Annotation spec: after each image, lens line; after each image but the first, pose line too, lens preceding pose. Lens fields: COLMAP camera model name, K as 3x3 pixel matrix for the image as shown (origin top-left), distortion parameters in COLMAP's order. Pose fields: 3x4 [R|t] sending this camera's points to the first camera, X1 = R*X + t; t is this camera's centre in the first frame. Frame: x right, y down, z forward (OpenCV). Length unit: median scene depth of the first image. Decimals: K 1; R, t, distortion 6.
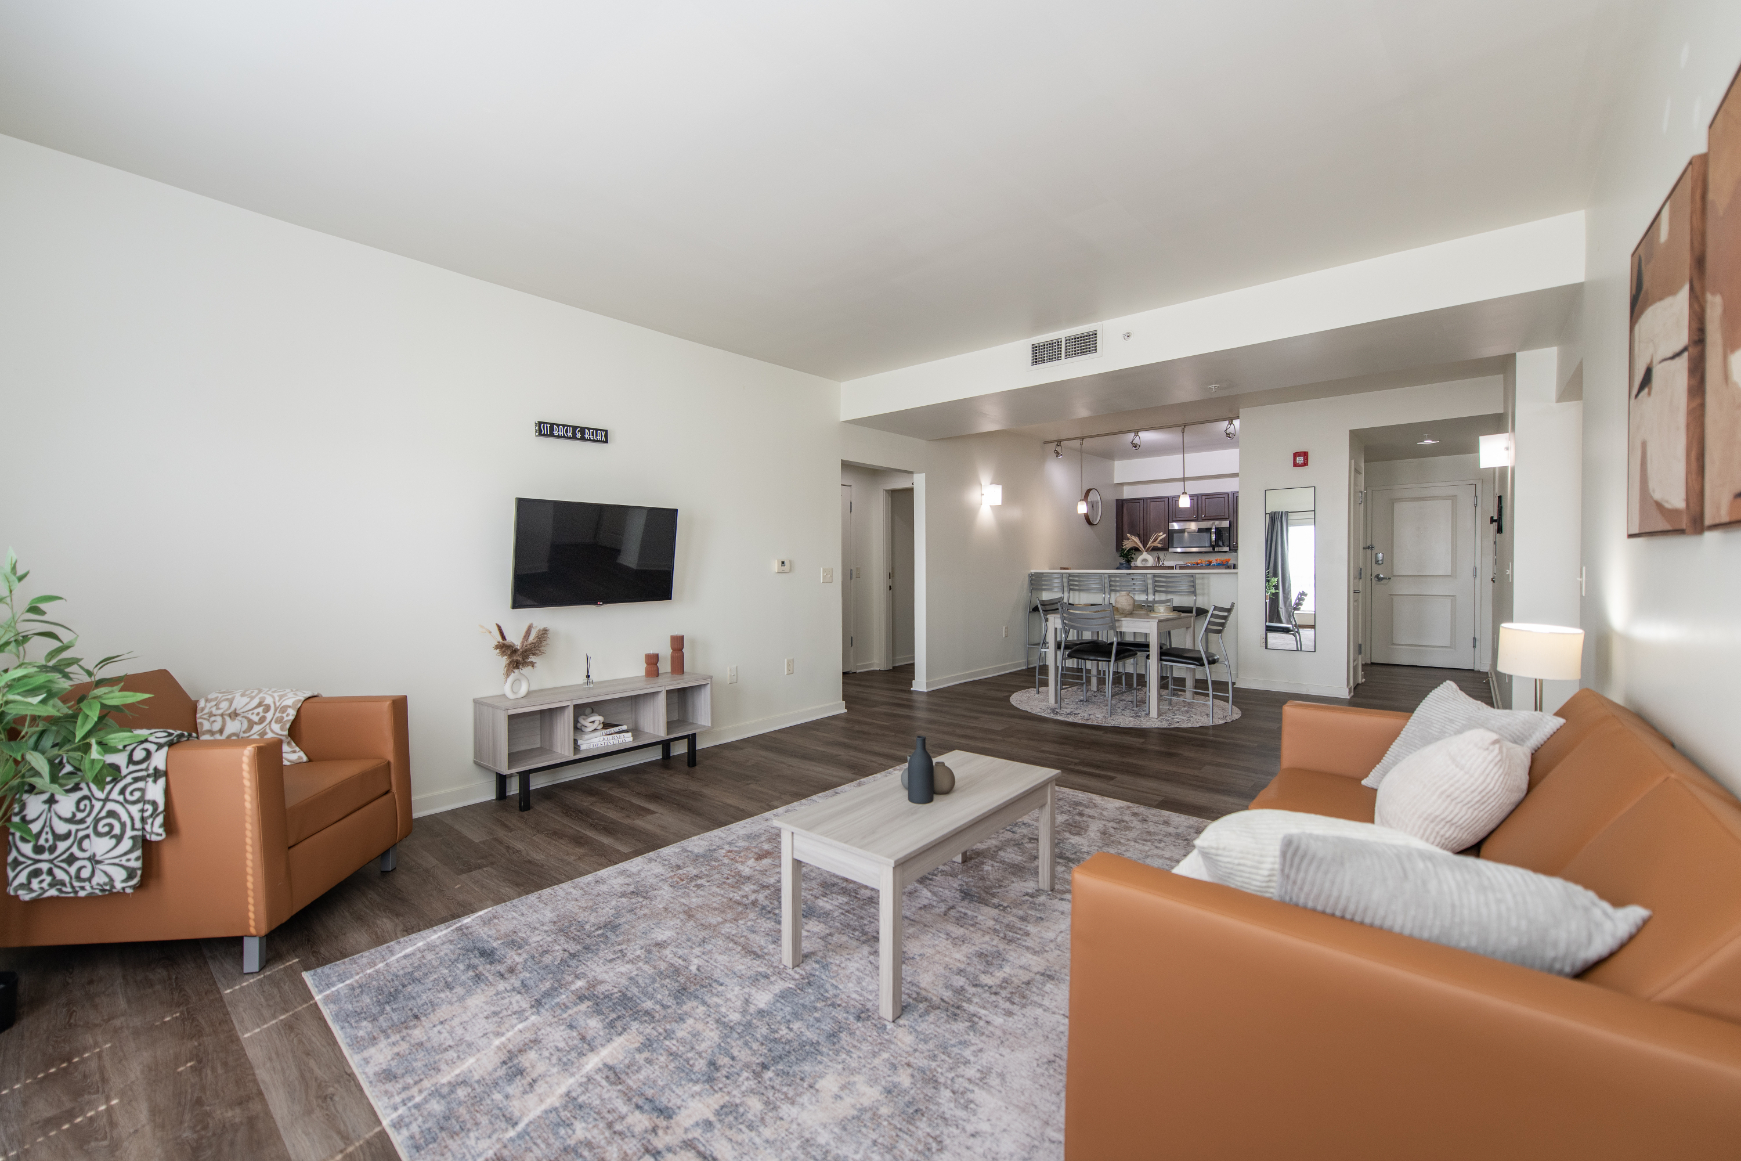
lens RADIAL K [[697.4, 0, 871.3], [0, 697.4, 578.2], [0, 0, 1]] dist [-0.010055, -0.000888]
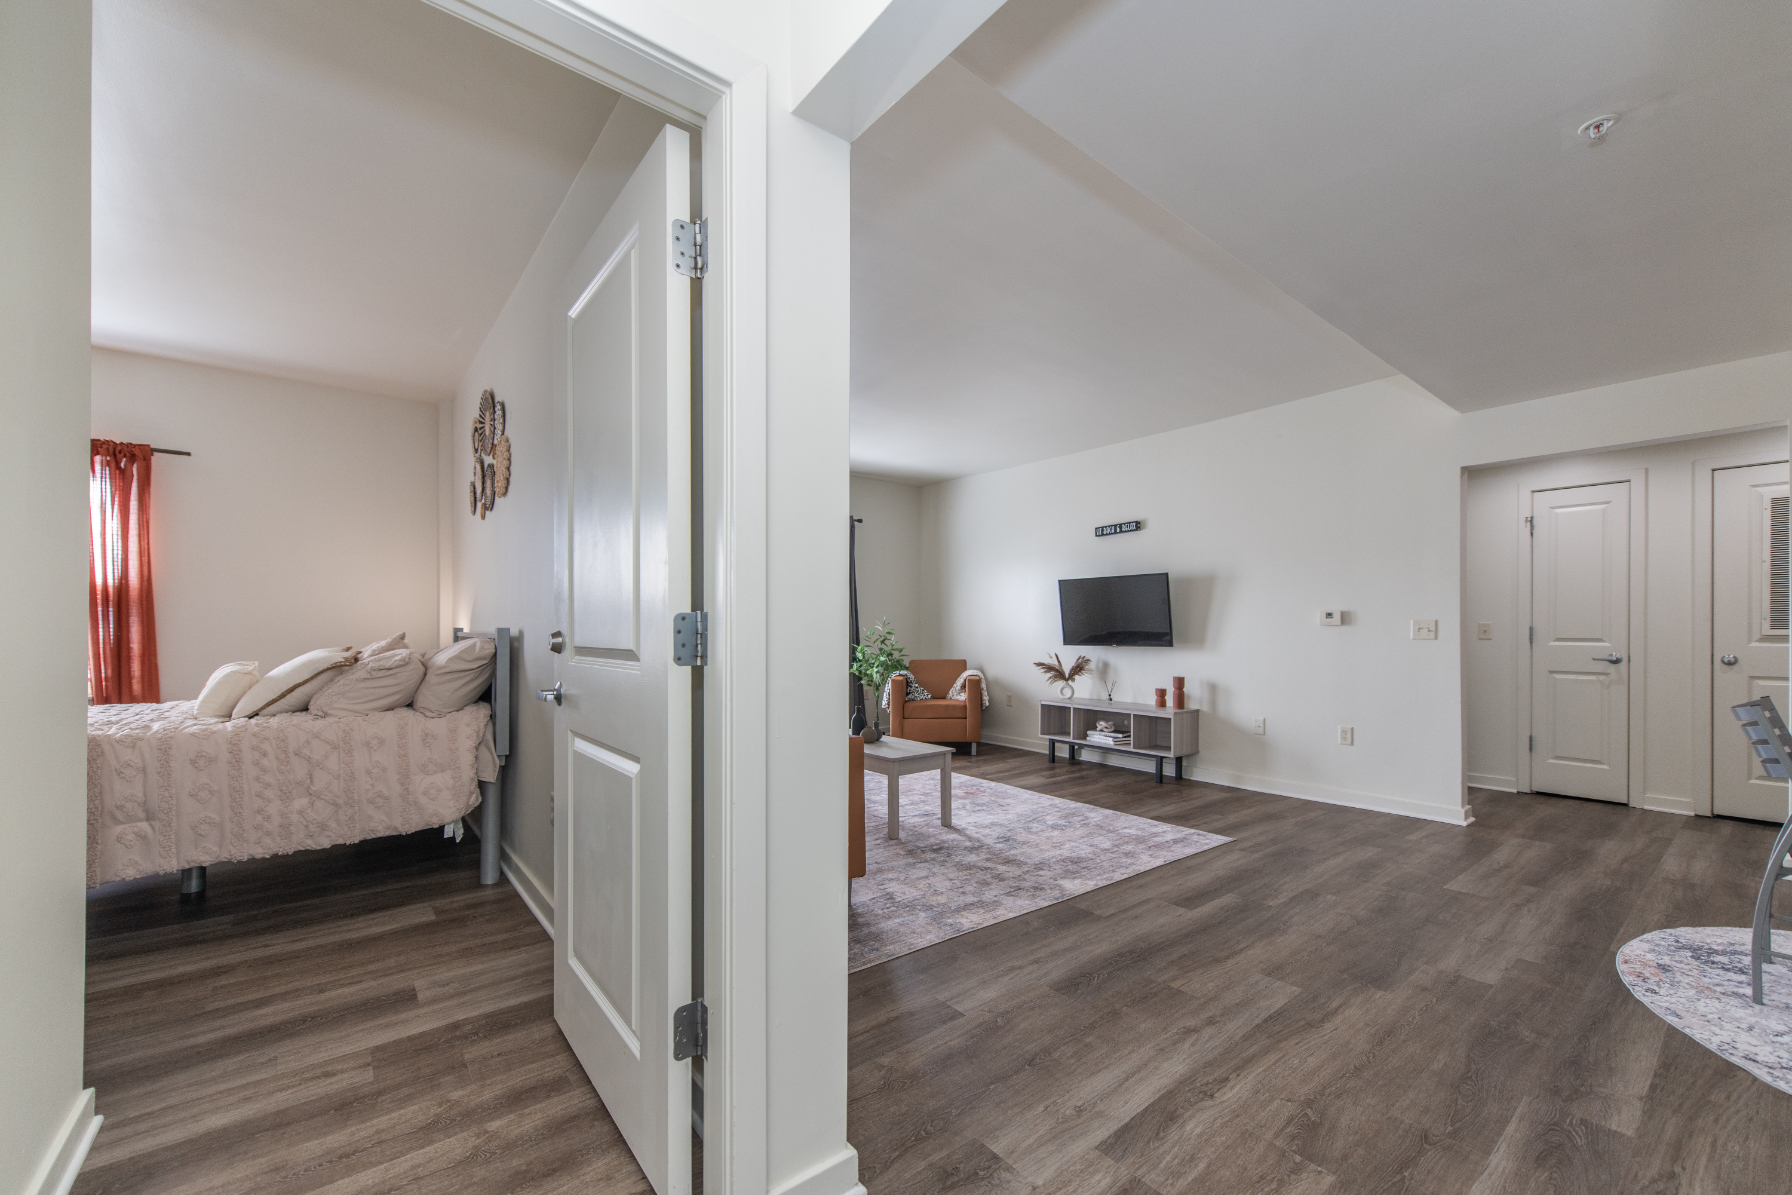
lens RADIAL K [[717.9, 0, 913.4], [0, 717.9, 609.2], [0, 0, 1]] dist [-0.010055, -0.000888]
pose [[-0.187158, -0.024293, -0.982029, 1.105420], [-0.019227, 0.999593, -0.021063, 0.000381], [0.982142, 0.014939, -0.187549, 0.840837]]
